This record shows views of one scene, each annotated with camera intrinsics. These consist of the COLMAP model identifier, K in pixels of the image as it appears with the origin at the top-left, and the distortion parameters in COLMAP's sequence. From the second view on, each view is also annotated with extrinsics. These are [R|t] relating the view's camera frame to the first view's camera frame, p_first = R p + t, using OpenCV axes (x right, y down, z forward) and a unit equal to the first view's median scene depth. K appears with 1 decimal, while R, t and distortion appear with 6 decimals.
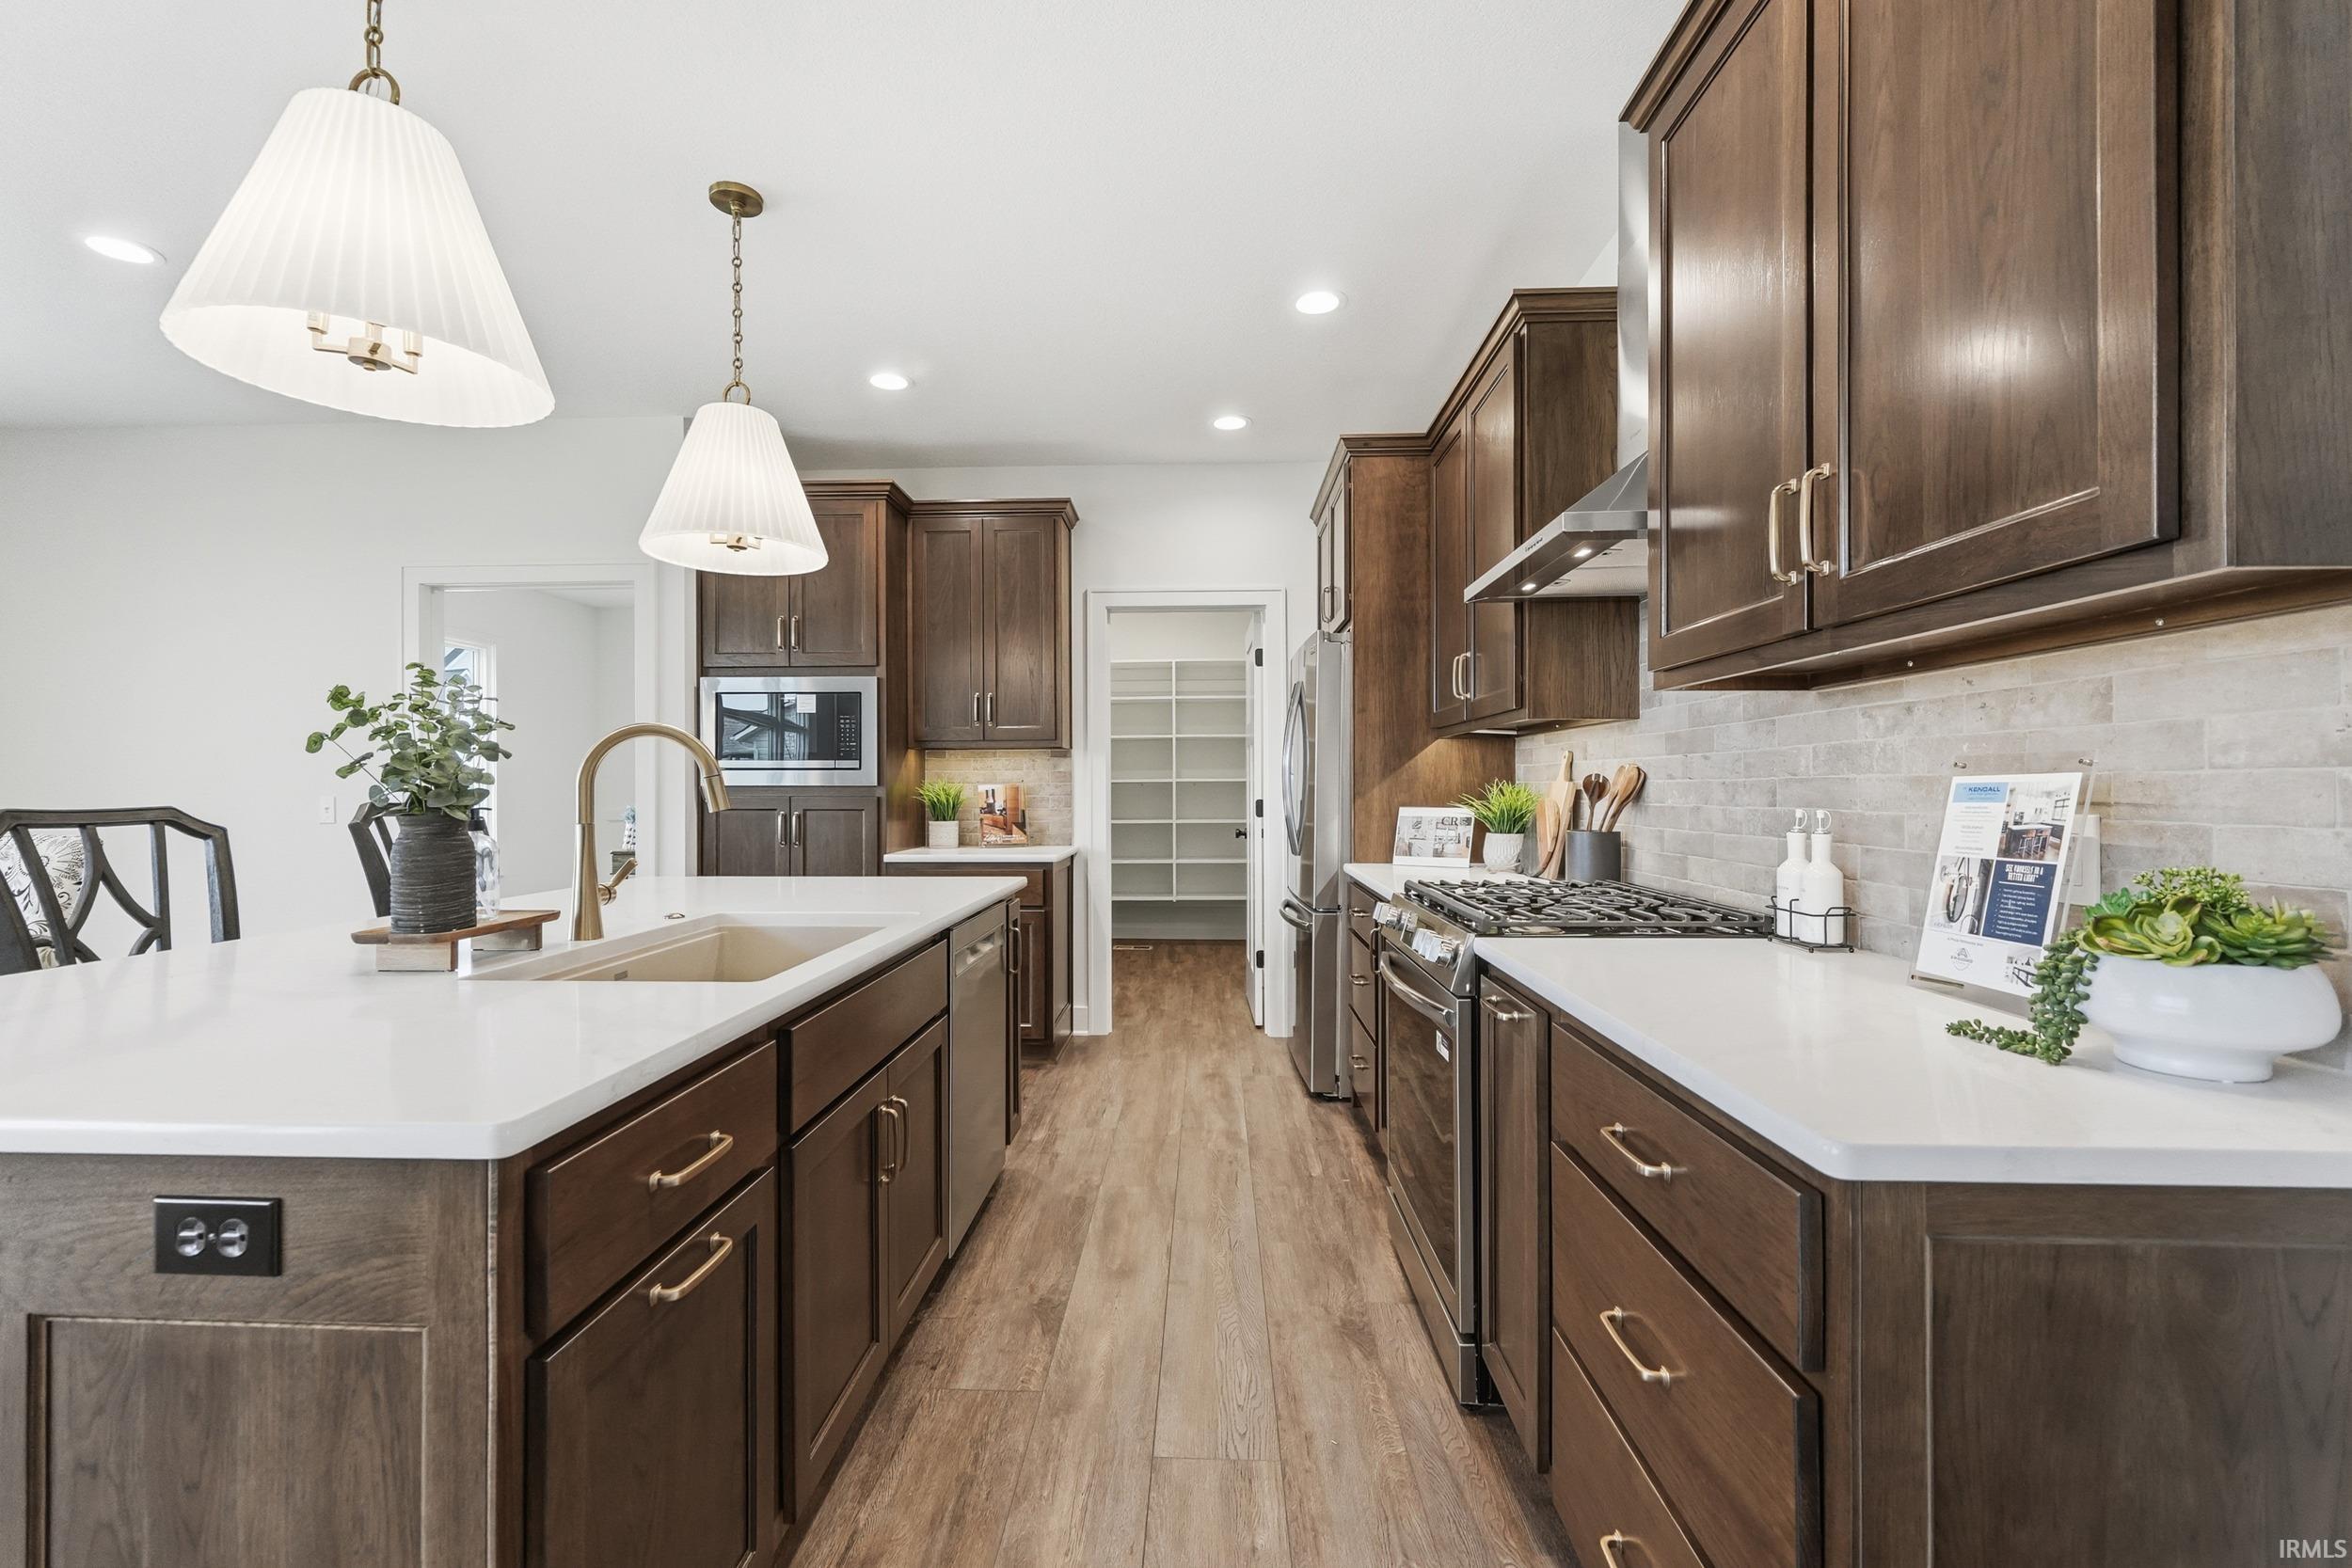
lens RADIAL K [[1002.0, 0, 1166.1], [0, 1002.0, 790.6], [0, 0, 1]] dist [-0.001205, 0.000411]
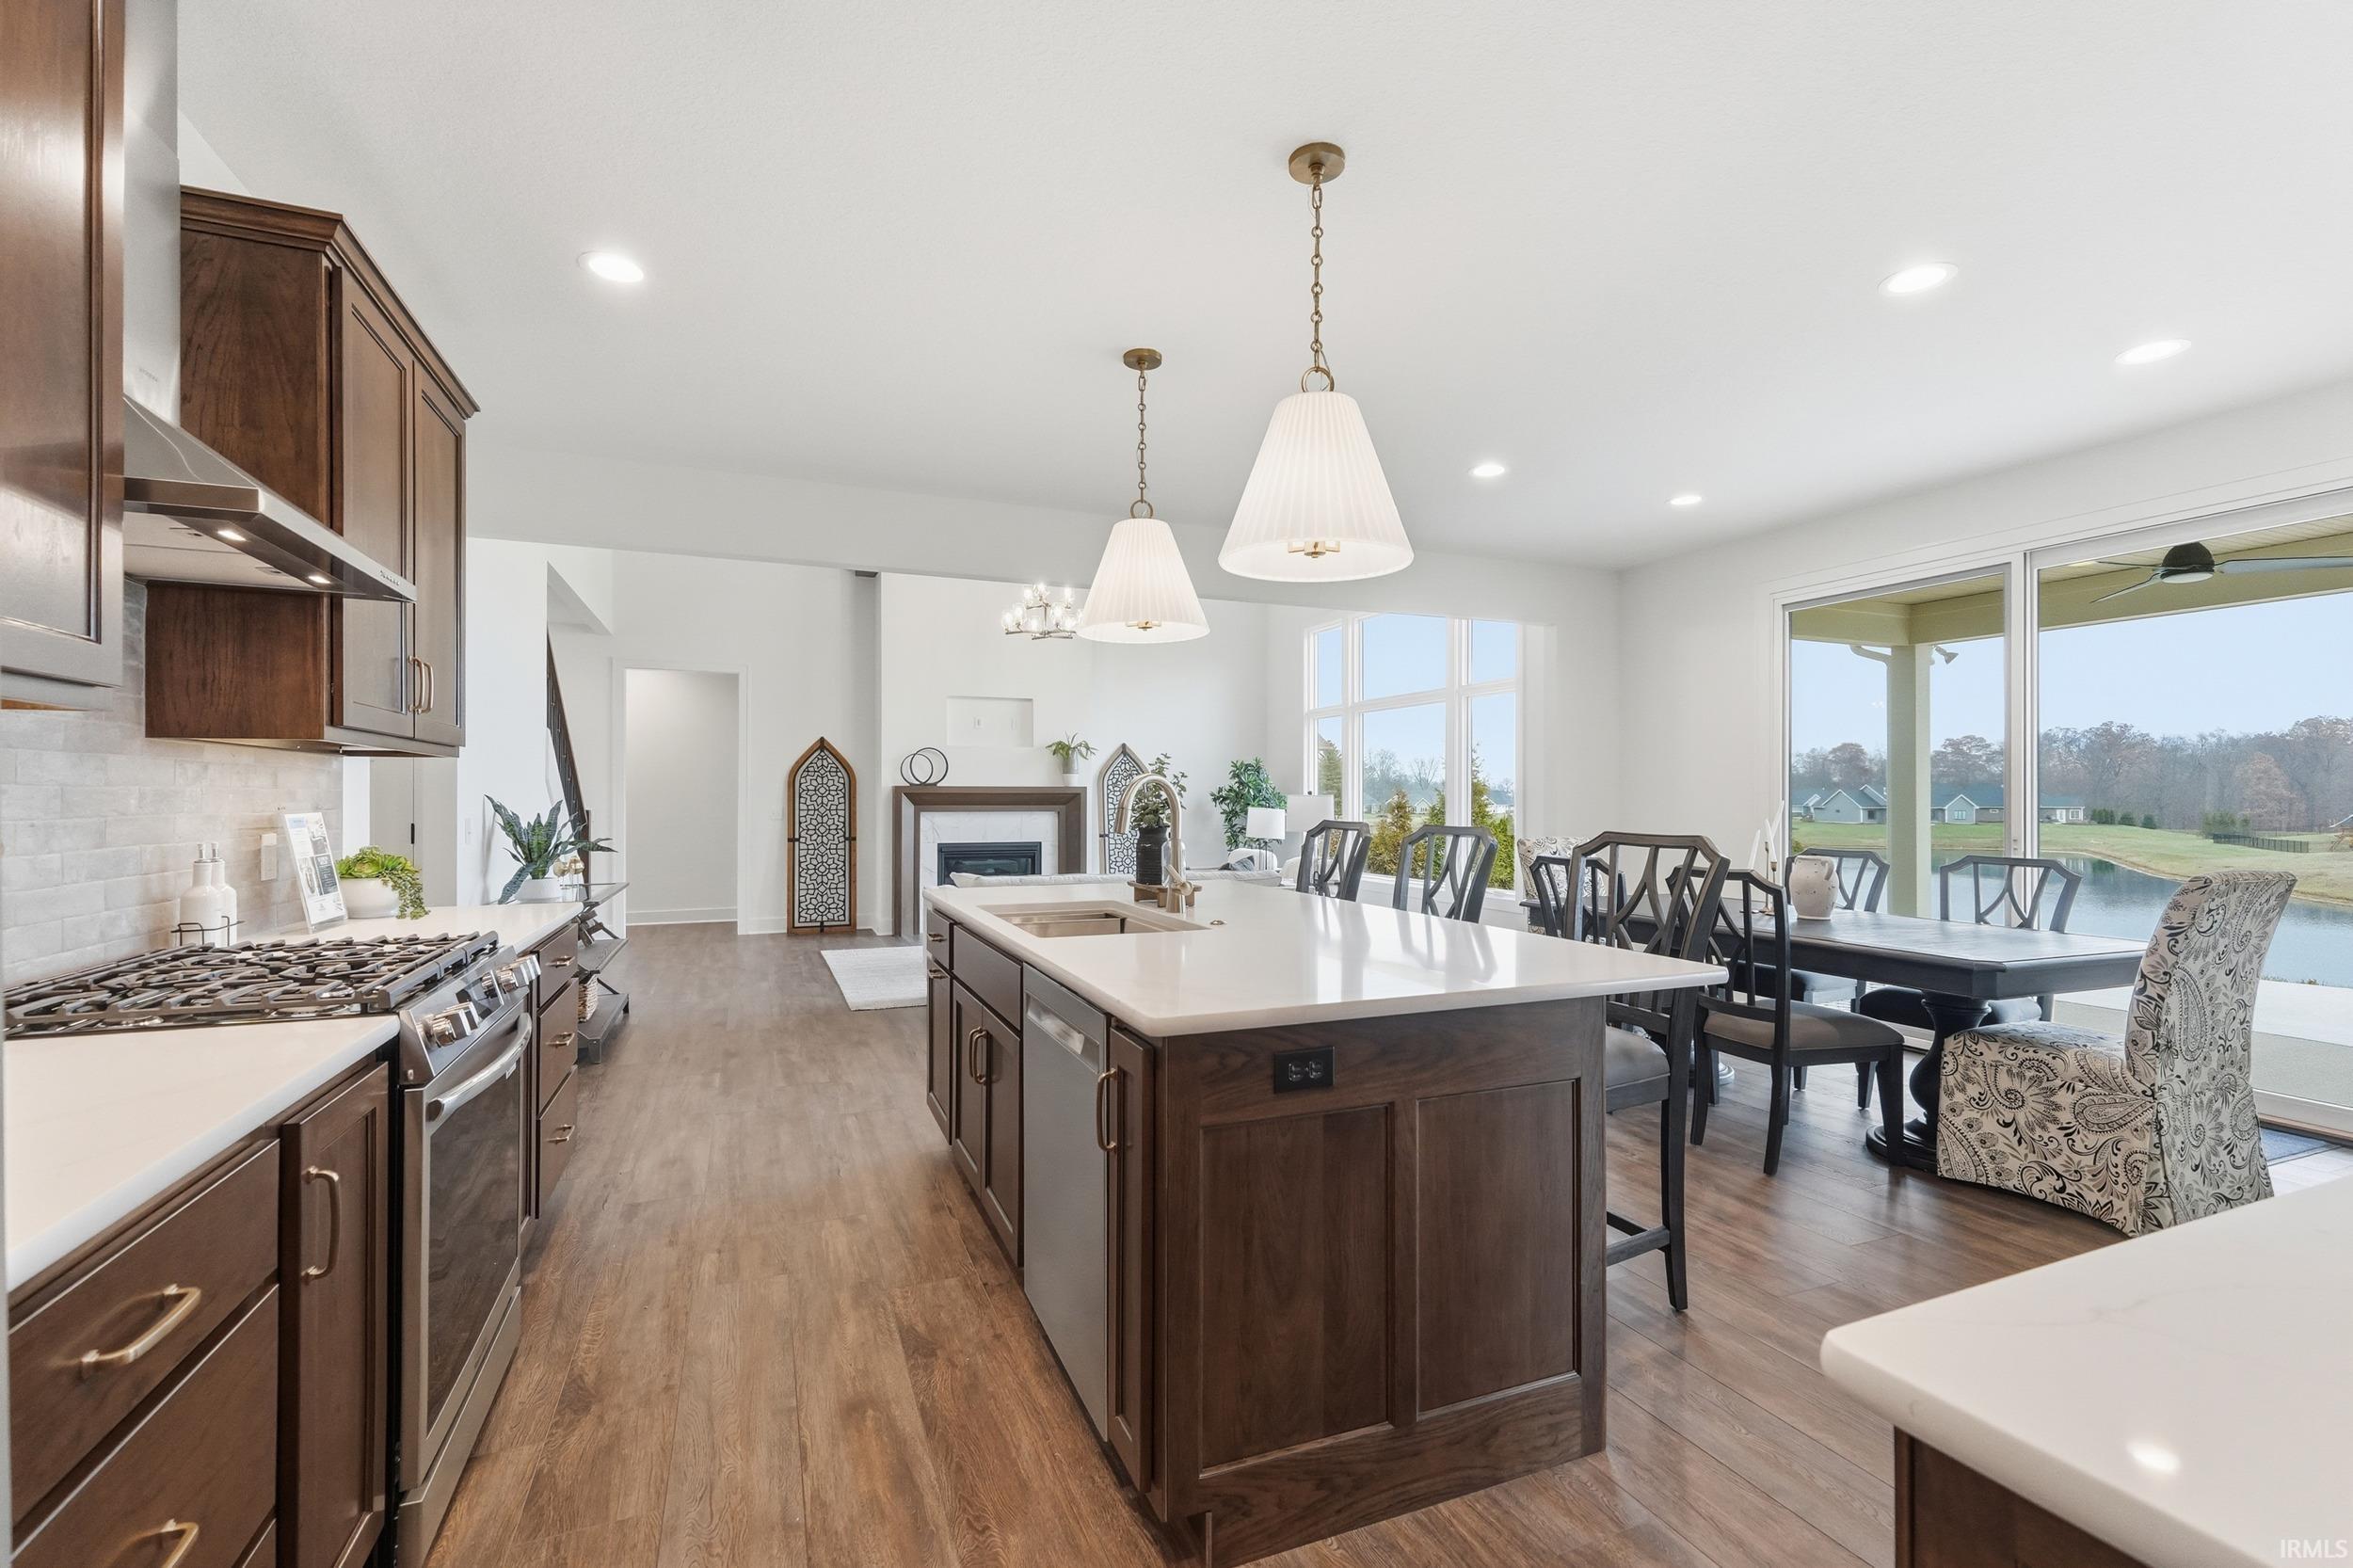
lens RADIAL K [[1002.6, 0, 1171.7], [0, 1002.6, 790.4], [0, 0, 1]] dist [-0.001205, 0.000411]
pose [[-0.904321, -0.001476, -0.426850, 0.054330], [-0.000067, 0.999995, -0.003315, -0.020591], [0.426852, -0.002969, -0.904316, 1.314805]]
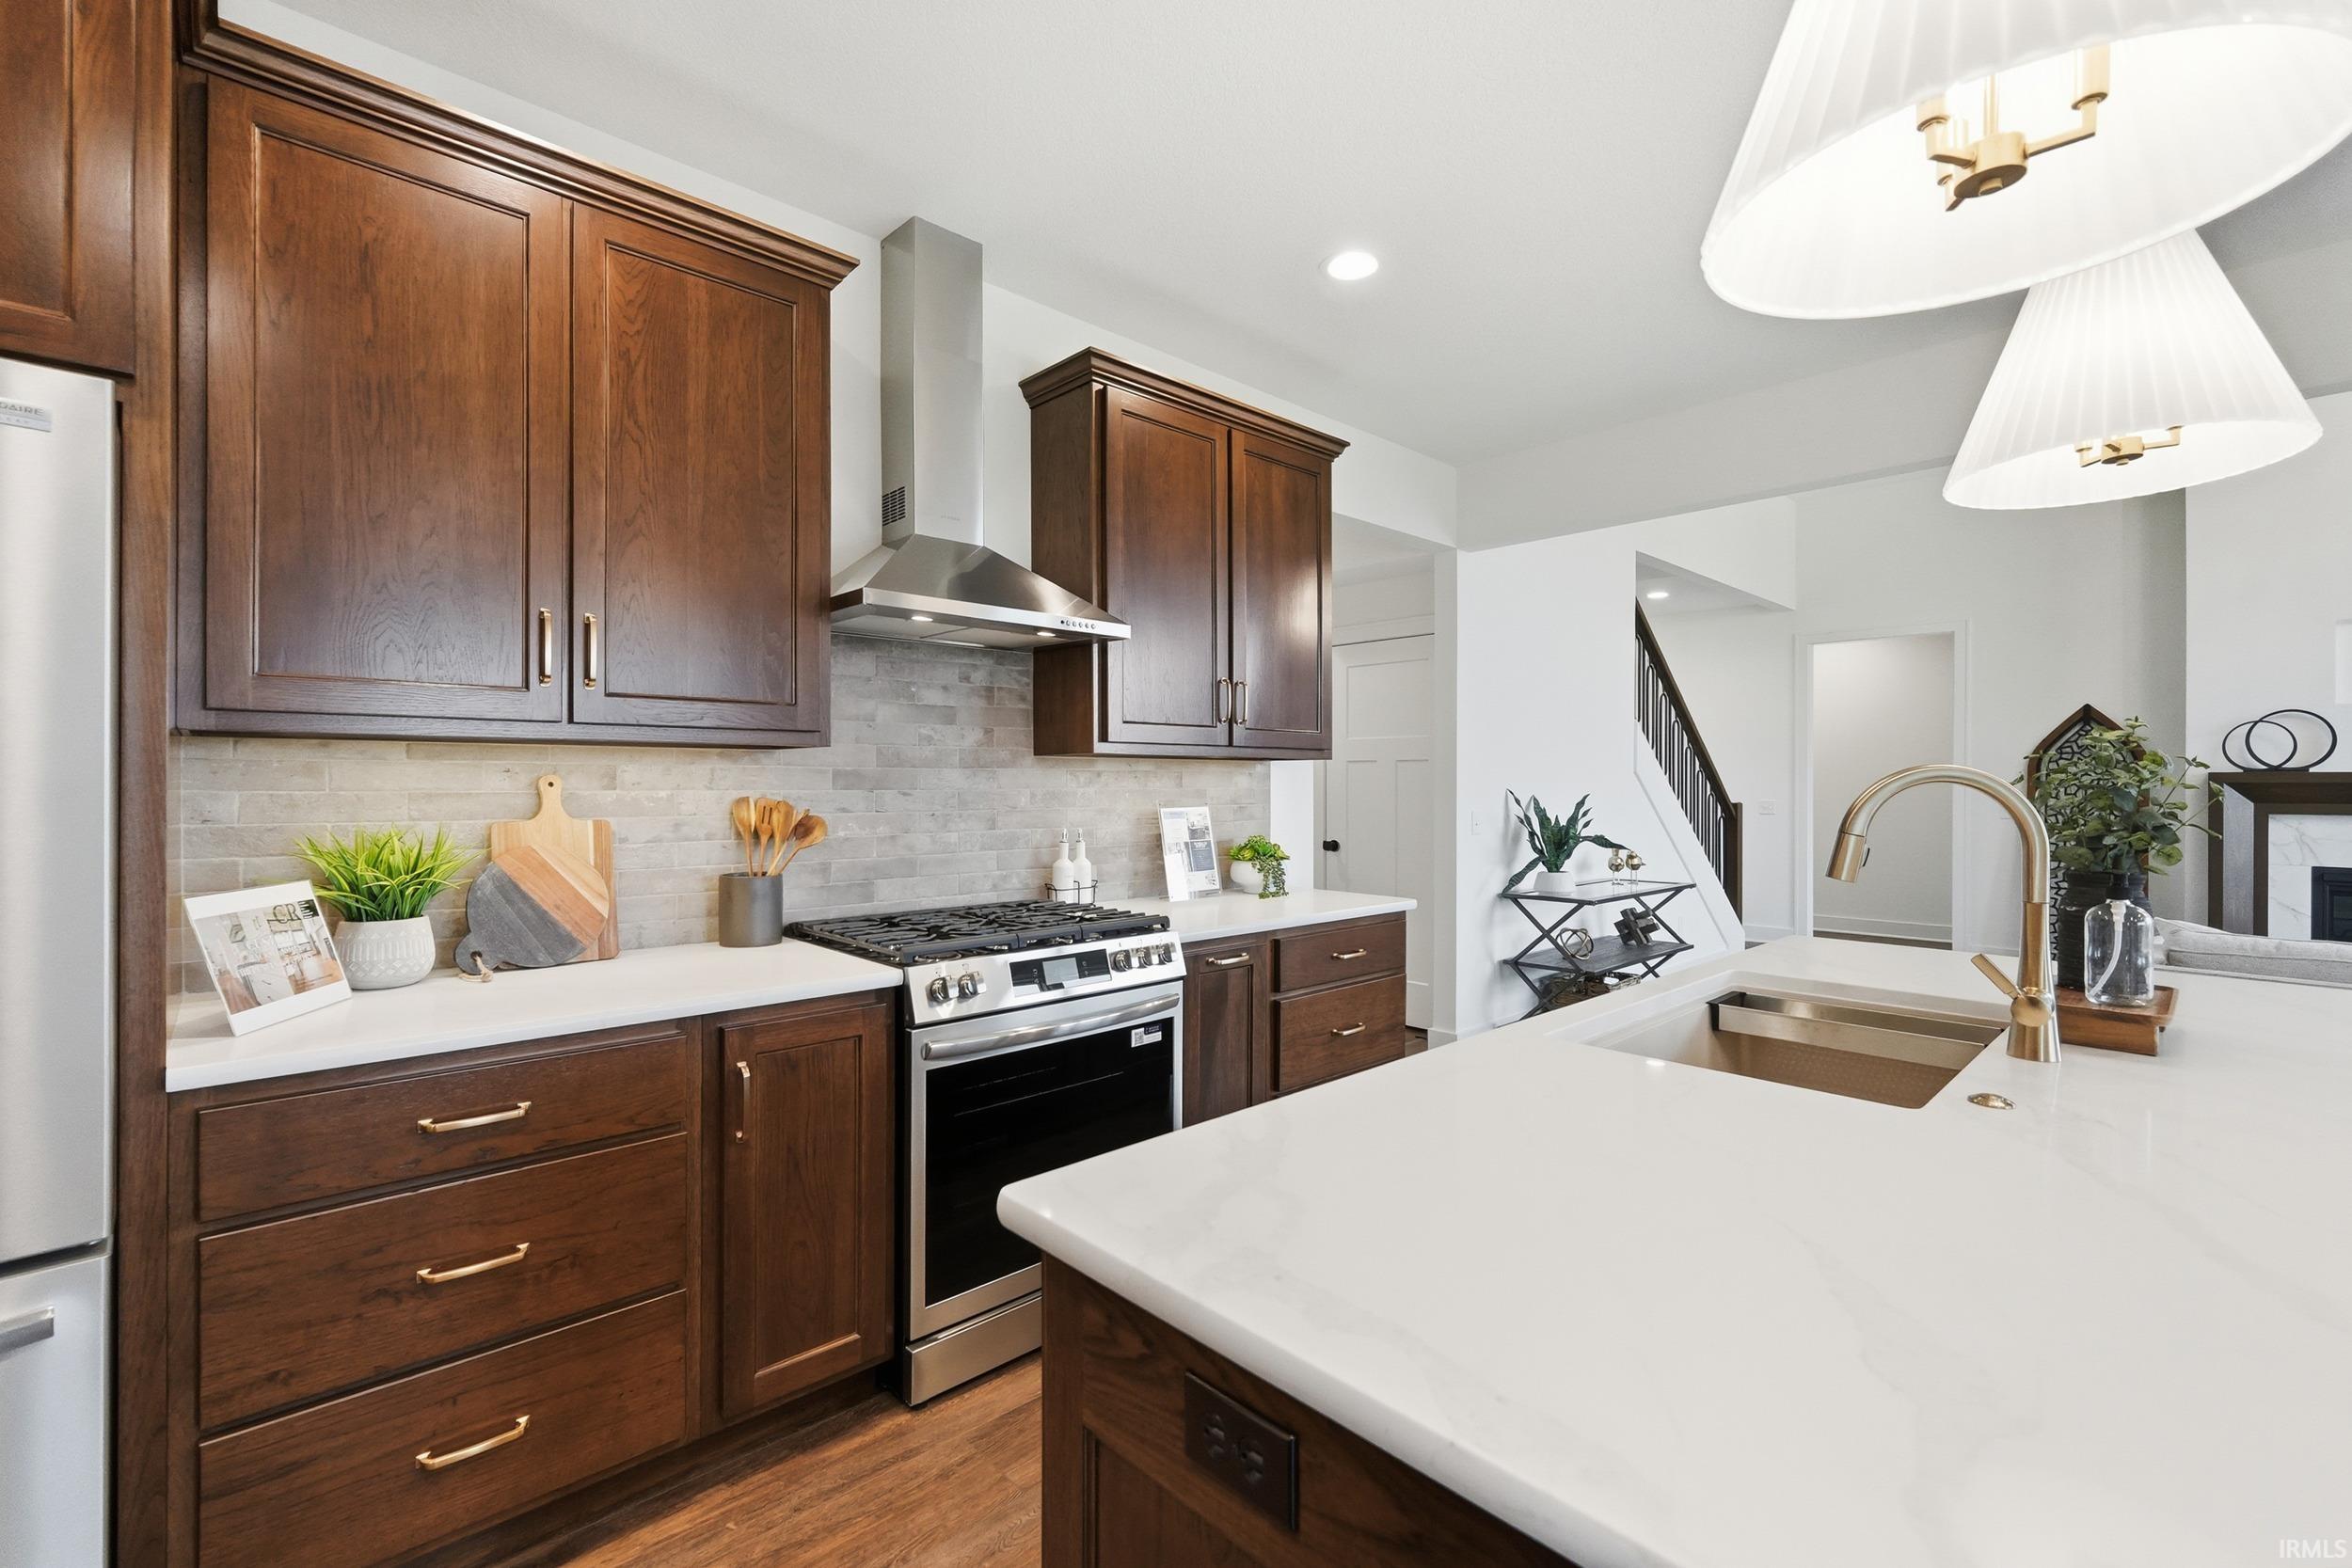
lens RADIAL K [[1002.0, 0, 1171.2], [0, 1002.0, 785.3], [0, 0, 1]] dist [-0.001205, 0.000411]
pose [[-0.711773, 0.000493, 0.702409, -0.348214], [0.003303, 0.999991, 0.002645, -0.030147], [-0.702402, 0.004203, -0.711768, 1.067608]]
